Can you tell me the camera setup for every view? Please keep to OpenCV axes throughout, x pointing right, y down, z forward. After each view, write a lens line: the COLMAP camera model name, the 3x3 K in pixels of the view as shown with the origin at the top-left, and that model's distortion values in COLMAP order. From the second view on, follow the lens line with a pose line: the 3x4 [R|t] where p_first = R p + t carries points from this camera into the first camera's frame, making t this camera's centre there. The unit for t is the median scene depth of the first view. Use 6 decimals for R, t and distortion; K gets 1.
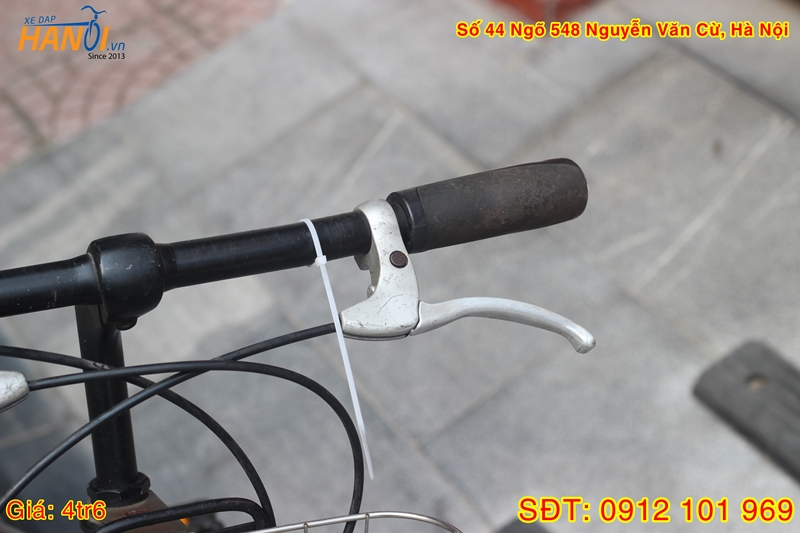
lens RADIAL K [[1910.2, 0, 400.0], [0, 1910.2, 266.5], [0, 0, 1]] dist [-0.099727, -0.130594]
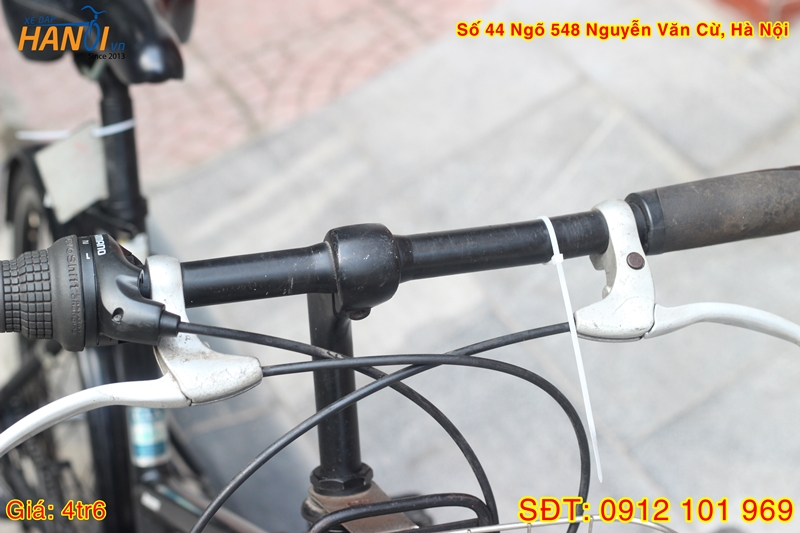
lens RADIAL K [[1910.2, 0, 400.0], [0, 1910.2, 266.5], [0, 0, 1]] dist [-0.099727, -0.130594]
pose [[0.994237, 0.043049, -0.098177, -0.025002], [-0.042786, 0.999073, 0.004780, -0.000360], [0.098291, -0.000552, 0.995158, 0.006299]]
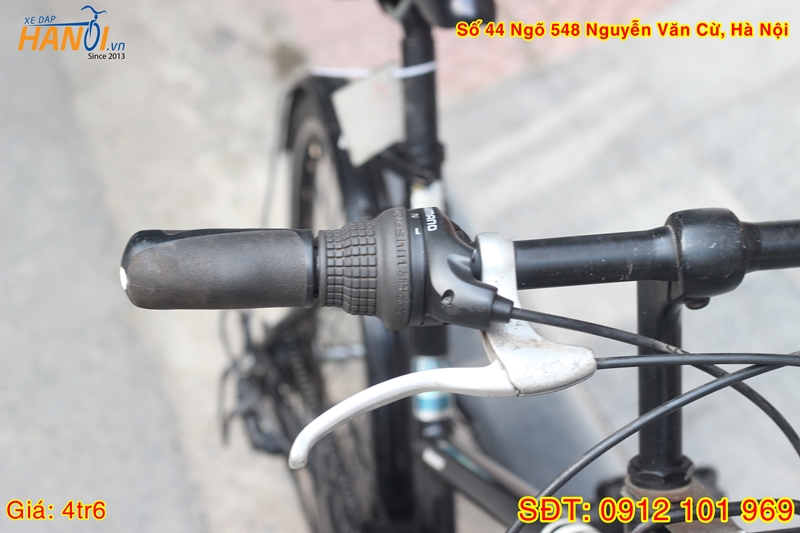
lens RADIAL K [[1910.2, 0, 400.0], [0, 1910.2, 266.5], [0, 0, 1]] dist [-0.099727, -0.130594]
pose [[0.972155, 0.102325, -0.210816, -0.089276], [-0.090978, 0.993867, 0.062864, -0.032389], [0.215955, -0.041934, 0.975502, 0.061140]]
